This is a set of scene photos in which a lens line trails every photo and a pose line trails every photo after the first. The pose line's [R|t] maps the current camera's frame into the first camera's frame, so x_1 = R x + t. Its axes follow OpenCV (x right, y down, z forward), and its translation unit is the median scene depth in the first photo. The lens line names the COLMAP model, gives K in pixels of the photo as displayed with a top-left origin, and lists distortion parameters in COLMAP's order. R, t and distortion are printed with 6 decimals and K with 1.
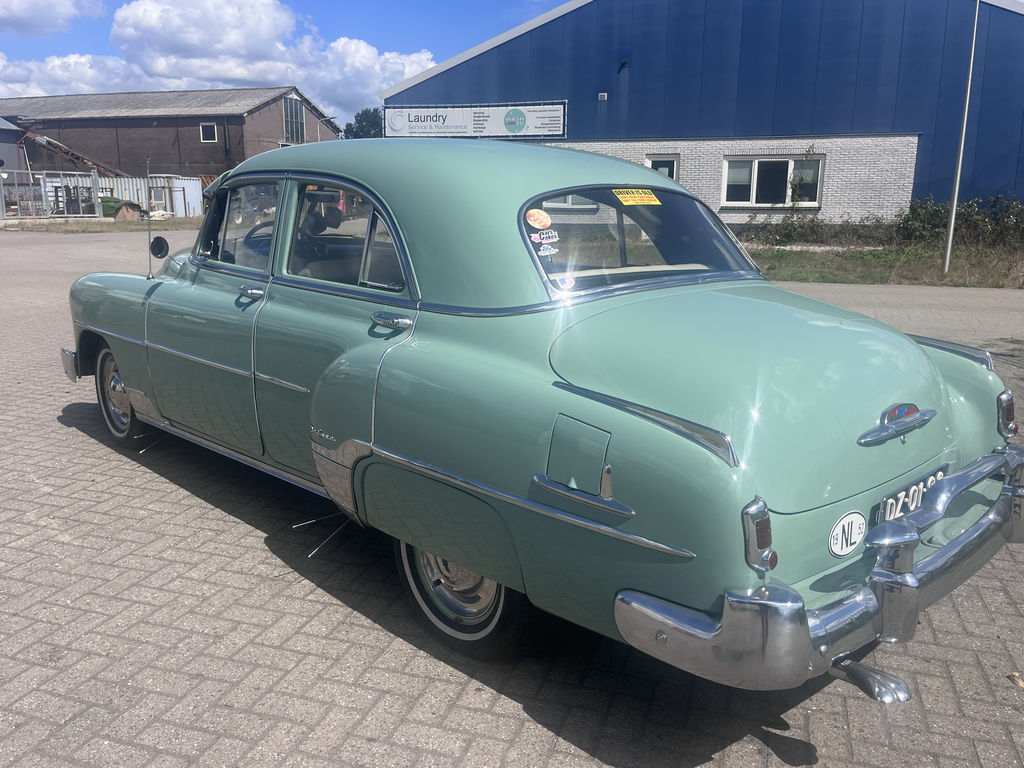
lens RADIAL K [[839.1, 0, 512.0], [0, 839.1, 384.0], [0, 0, 1]] dist [0.055745, -0.061044]
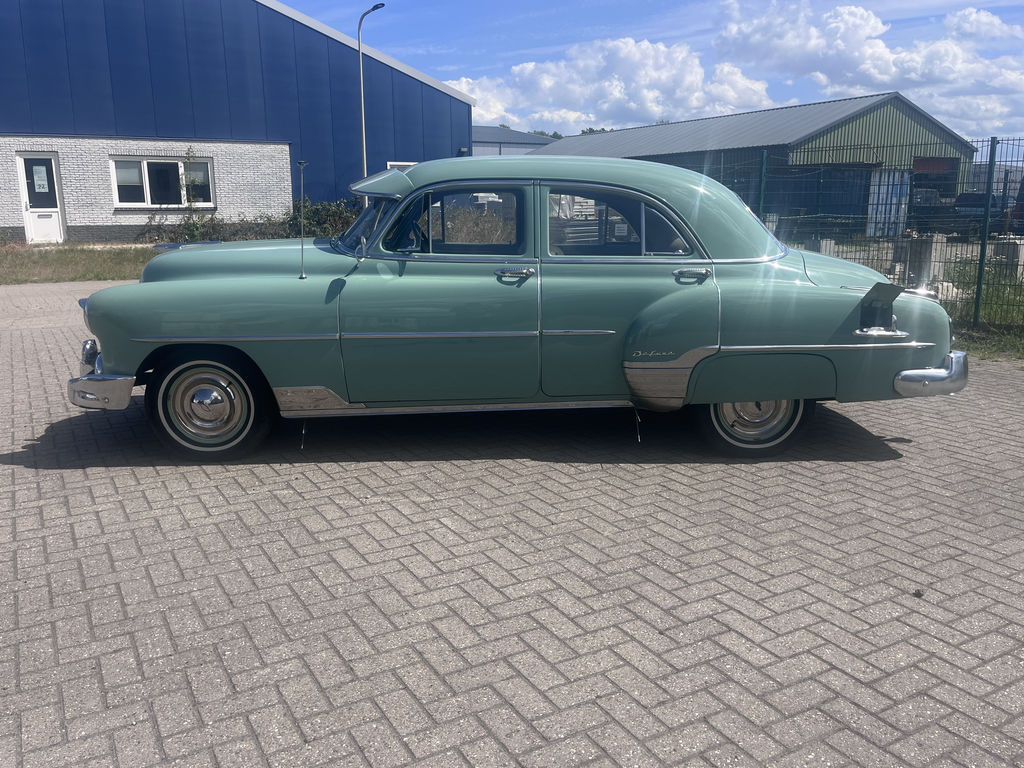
lens RADIAL K [[839.1, 0, 512.0], [0, 839.1, 384.0], [0, 0, 1]] dist [0.055745, -0.061044]
pose [[0.668839, -0.169822, 0.723751, -0.192865], [0.170561, 0.982643, 0.072950, -0.005311], [-0.723577, 0.074652, 0.686195, 0.019478]]
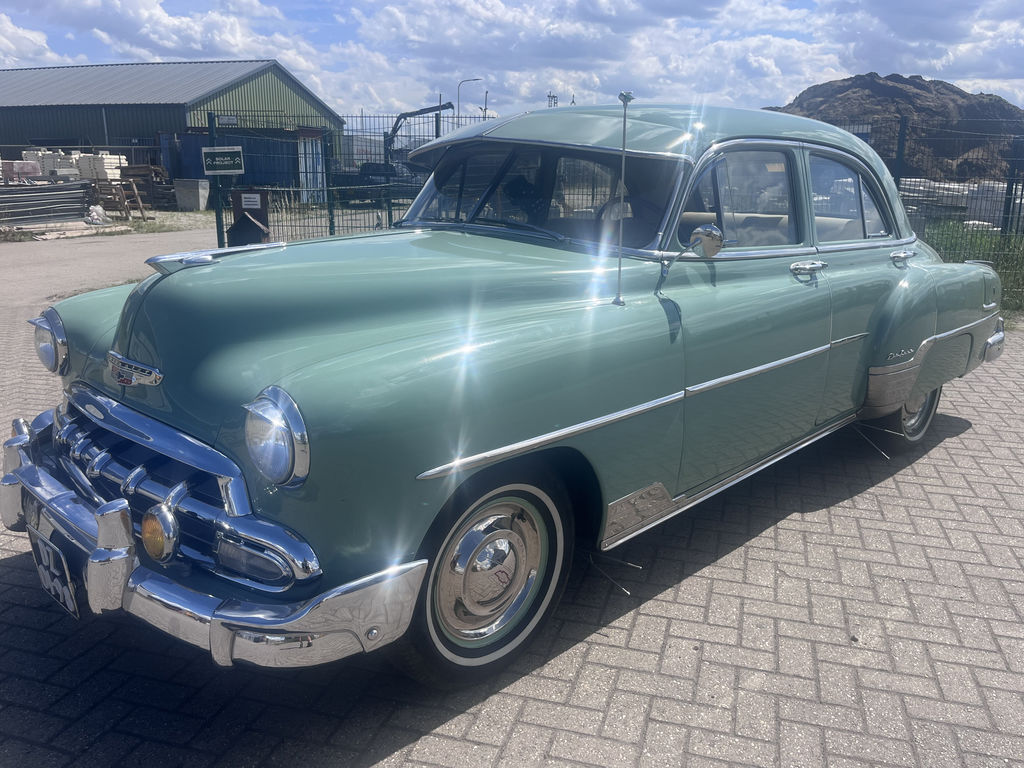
lens RADIAL K [[839.6, 0, 512.0], [0, 839.6, 384.0], [0, 0, 1]] dist [0.044094, -0.077871]
pose [[-0.021574, -0.256241, 0.966372, -0.188531], [0.200681, 0.945814, 0.255270, -0.044286], [-0.979419, 0.199440, 0.031018, 0.199119]]
